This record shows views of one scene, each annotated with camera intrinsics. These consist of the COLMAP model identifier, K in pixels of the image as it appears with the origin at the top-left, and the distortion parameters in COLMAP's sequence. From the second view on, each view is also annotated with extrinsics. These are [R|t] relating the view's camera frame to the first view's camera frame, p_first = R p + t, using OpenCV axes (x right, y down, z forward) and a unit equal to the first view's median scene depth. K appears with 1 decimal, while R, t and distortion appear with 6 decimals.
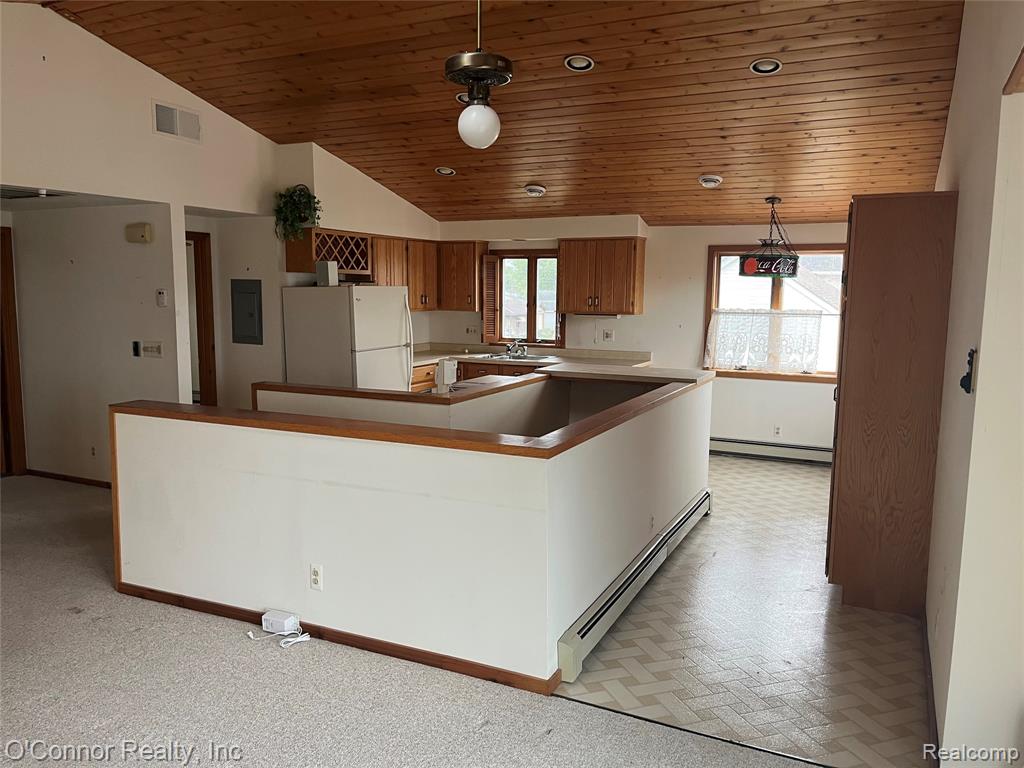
lens RADIAL K [[767.2, 0, 512.4], [0, 767.2, 382.7], [0, 0, 1]] dist [-0.024942, -0.022013]
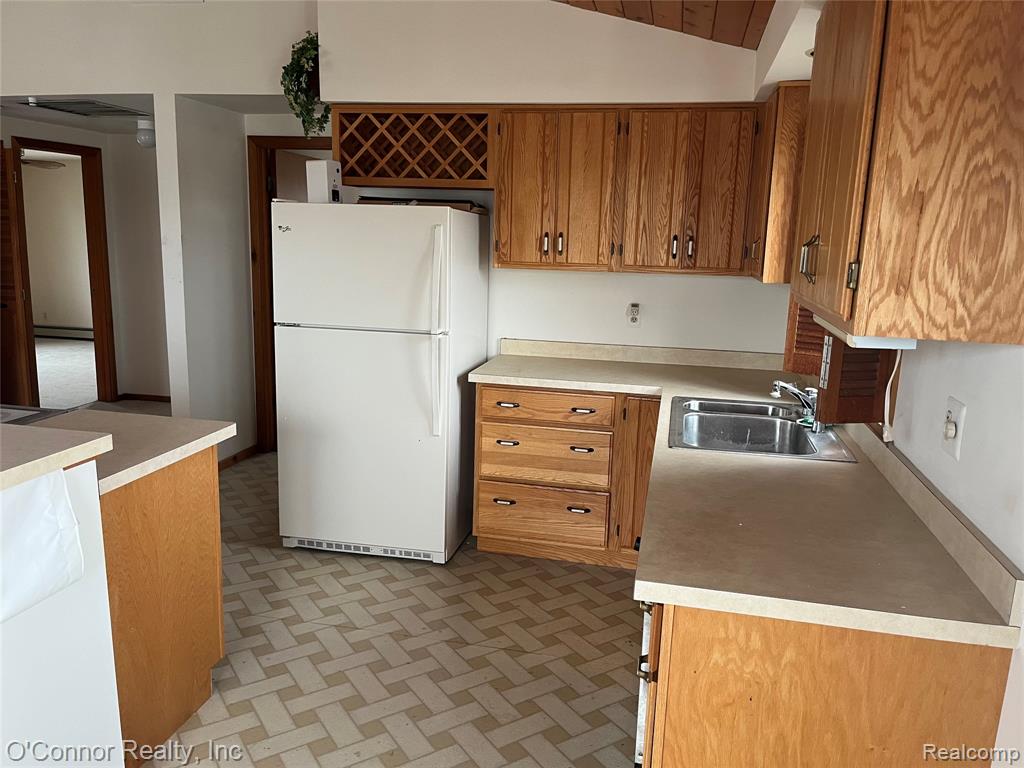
lens RADIAL K [[767.2, 0, 512.1], [0, 767.2, 386.6], [0, 0, 1]] dist [-0.024942, -0.022013]
pose [[0.207222, 0.239266, -0.948583, 0.338144], [-0.148574, 0.966080, 0.211223, -0.126082], [0.966946, 0.097164, 0.235742, 0.926881]]
